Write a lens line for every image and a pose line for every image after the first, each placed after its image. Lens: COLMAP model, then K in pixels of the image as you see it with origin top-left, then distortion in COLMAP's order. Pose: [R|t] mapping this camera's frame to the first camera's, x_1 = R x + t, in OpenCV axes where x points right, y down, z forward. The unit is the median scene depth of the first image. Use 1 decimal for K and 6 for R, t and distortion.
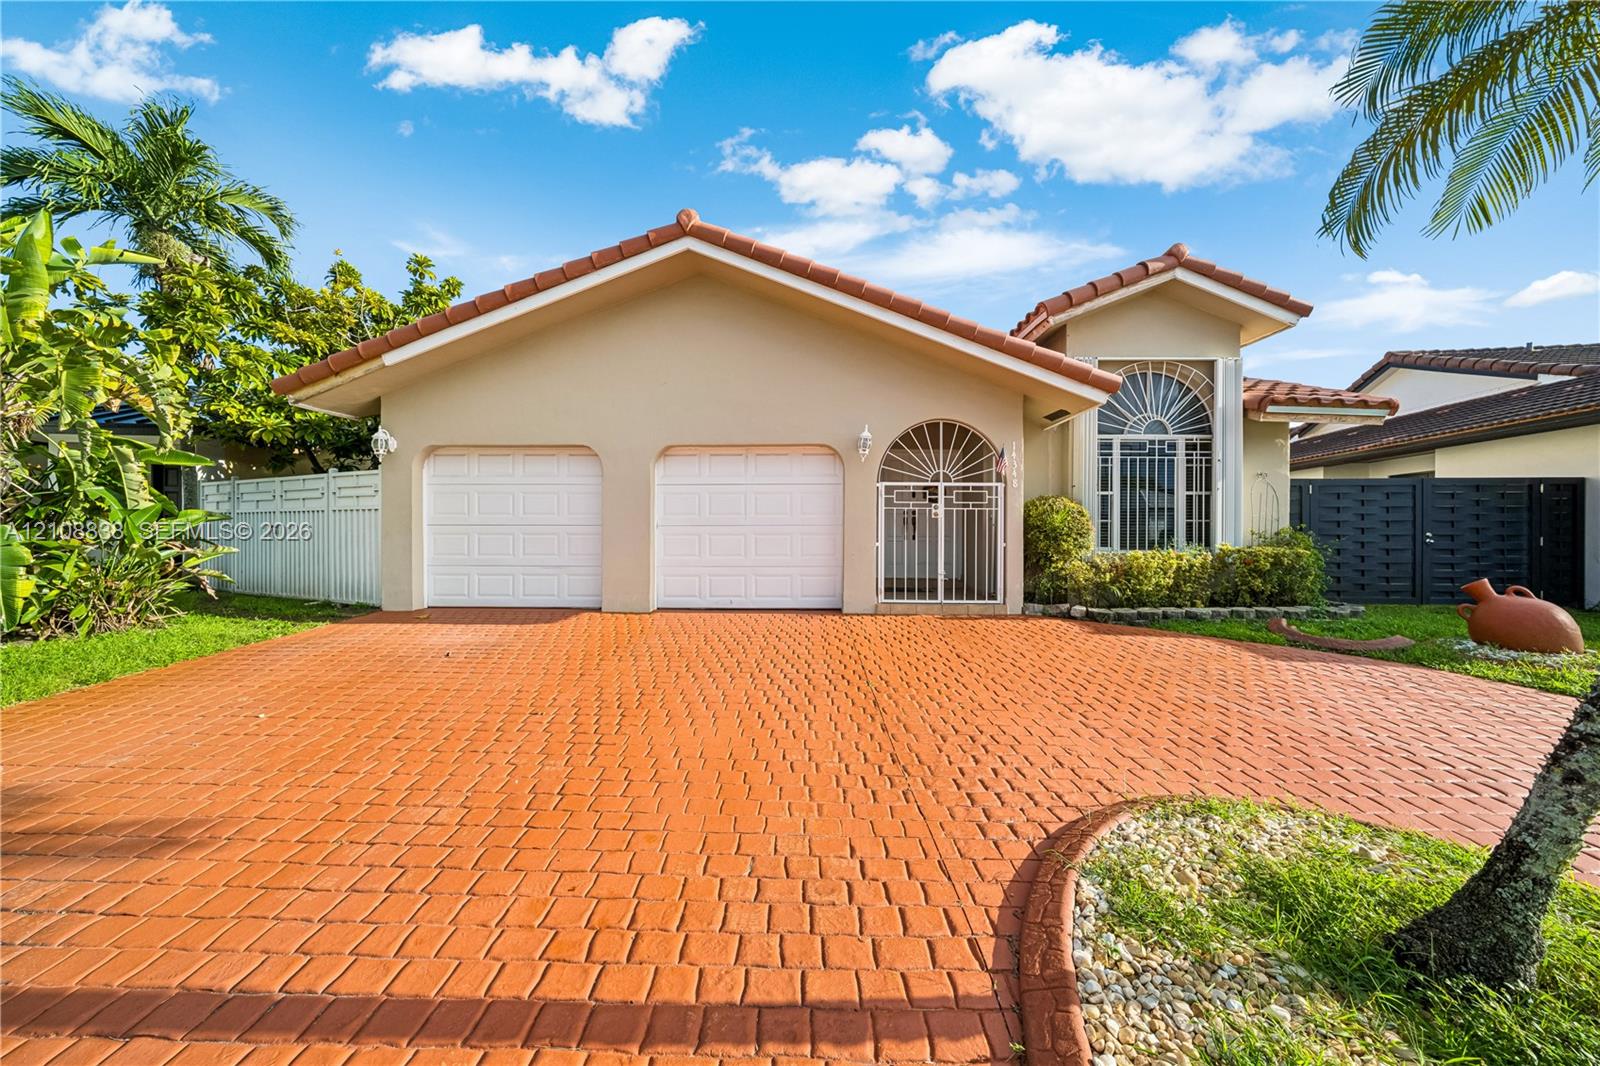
lens RADIAL K [[550.3, 0, 795.0], [0, 550.3, 533.1], [0, 0, 1]] dist [-0.005310, 0.000108]
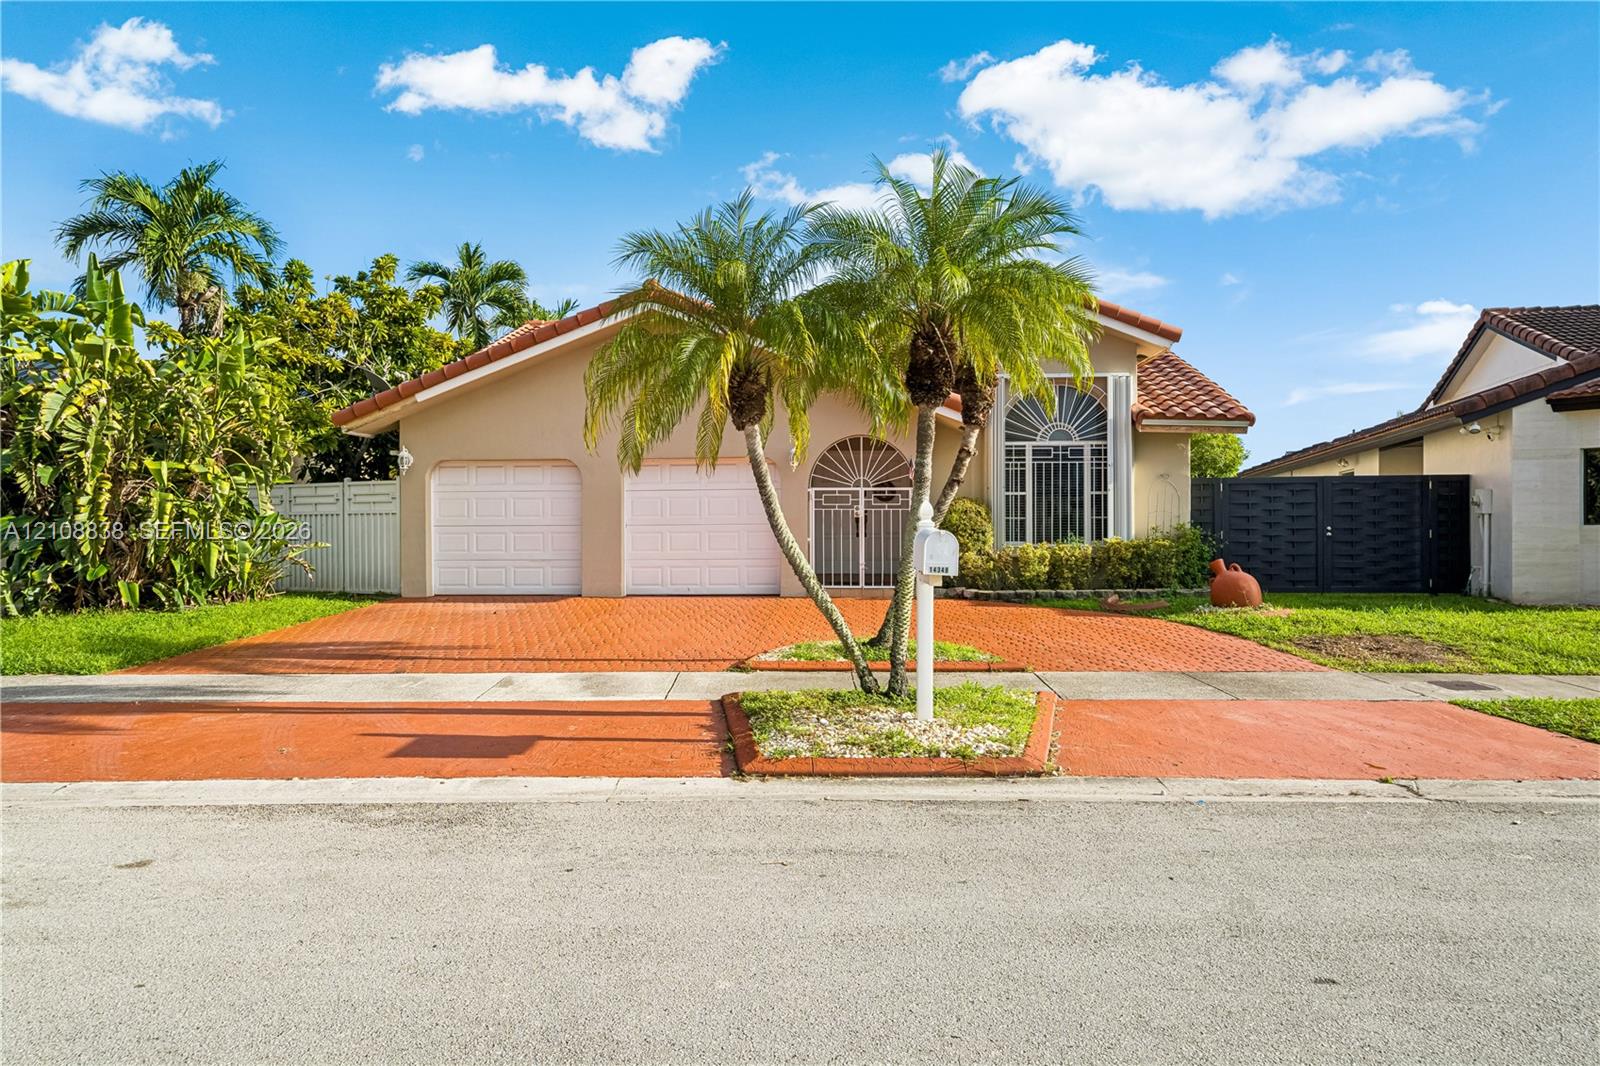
lens RADIAL K [[1079.7, 0, 800.1], [0, 1079.7, 538.6], [0, 0, 1]] dist [0.000413, -0.000838]
pose [[0.999040, -0.006739, -0.043283, 0.227669], [0.006765, 0.999977, 0.000458, 0.017017], [0.043279, -0.000750, 0.999063, -1.328215]]
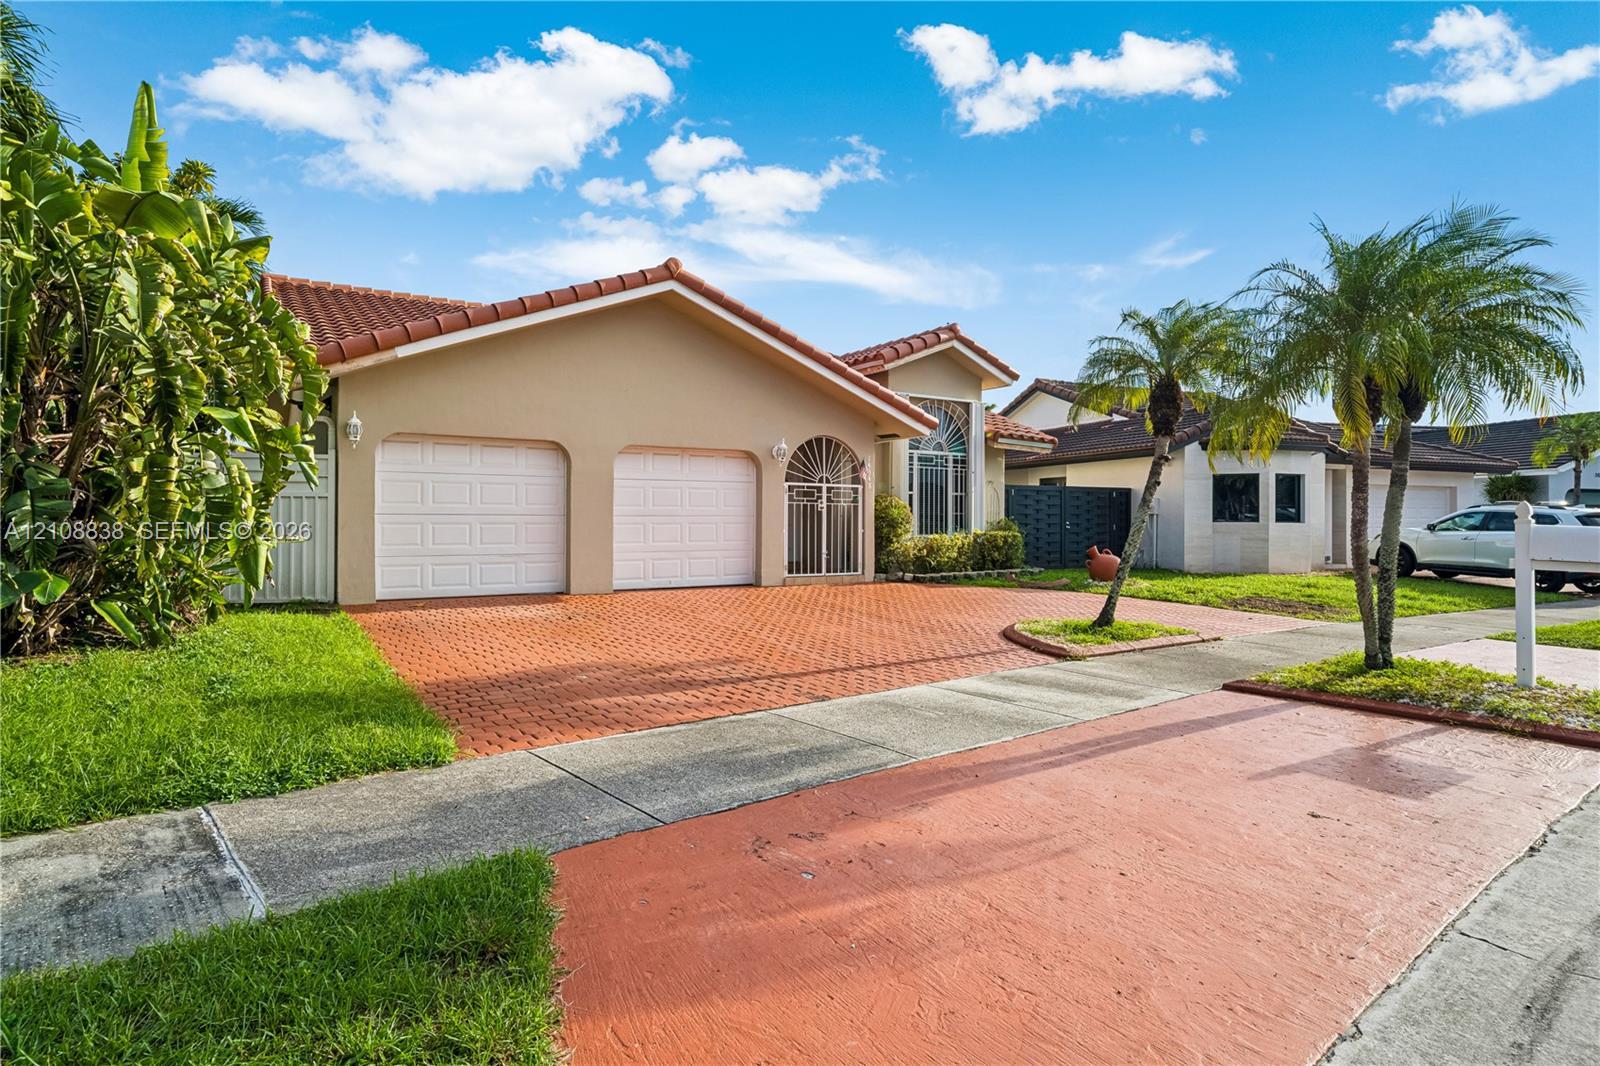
lens RADIAL K [[860.5, 0, 802.5], [0, 860.5, 524.2], [0, 0, 1]] dist [0.002166, -0.000170]
pose [[0.829937, -0.002062, 0.557854, -0.903563], [0.003043, 0.999995, -0.000832, 0.006326], [-0.557849, 0.002388, 0.829939, -0.662535]]
